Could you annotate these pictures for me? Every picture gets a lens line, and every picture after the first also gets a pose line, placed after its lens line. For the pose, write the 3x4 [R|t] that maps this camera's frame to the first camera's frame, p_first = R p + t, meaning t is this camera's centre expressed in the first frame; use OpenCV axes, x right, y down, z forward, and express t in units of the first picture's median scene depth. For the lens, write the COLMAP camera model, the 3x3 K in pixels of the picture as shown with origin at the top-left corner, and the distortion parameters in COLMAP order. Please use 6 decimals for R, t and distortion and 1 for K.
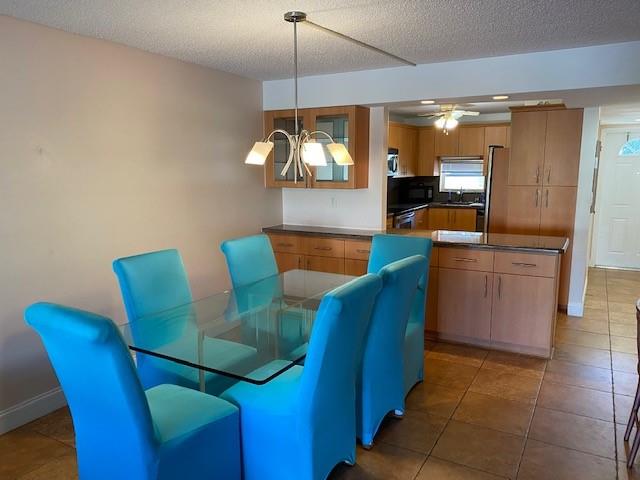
lens RADIAL K [[498.4, 0, 320.0], [0, 498.4, 240.0], [0, 0, 1]] dist [0.099807, -0.000683]
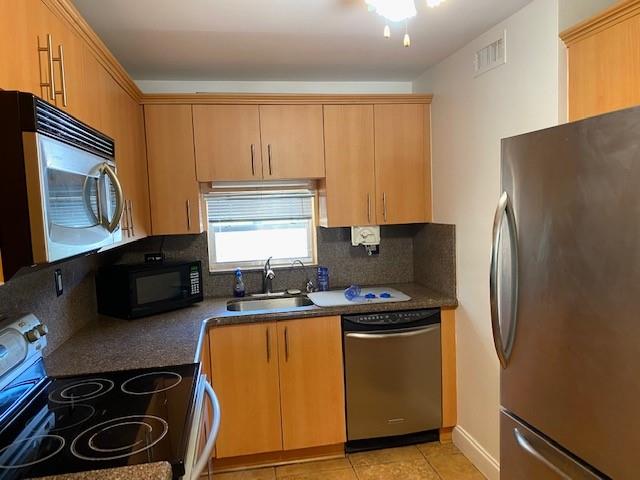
lens RADIAL K [[498.4, 0, 320.0], [0, 498.4, 240.0], [0, 0, 1]] dist [0.099807, -0.000683]
pose [[0.771905, -0.075307, 0.631261, 0.065712], [0.131902, 0.990323, -0.043148, -0.098121], [-0.621903, 0.116571, 0.774369, 0.683673]]
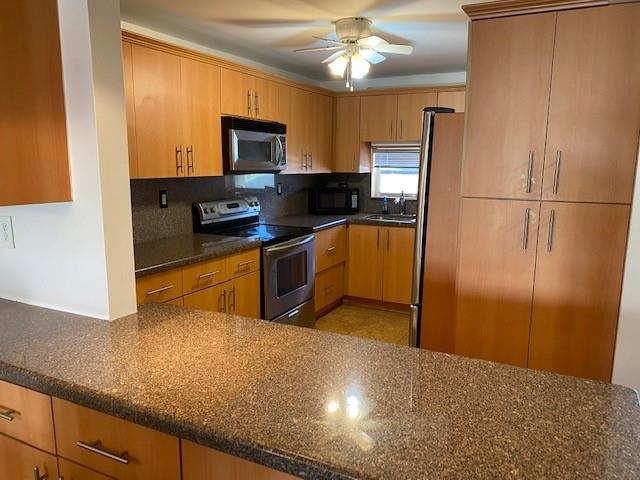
lens RADIAL K [[498.4, 0, 320.0], [0, 498.4, 240.0], [0, 0, 1]] dist [0.099807, -0.000683]
pose [[0.999277, 0.008461, 0.037059, 0.159415], [-0.008764, 0.999929, 0.008028, -0.049280], [-0.036989, -0.008347, 0.999281, 0.388285]]
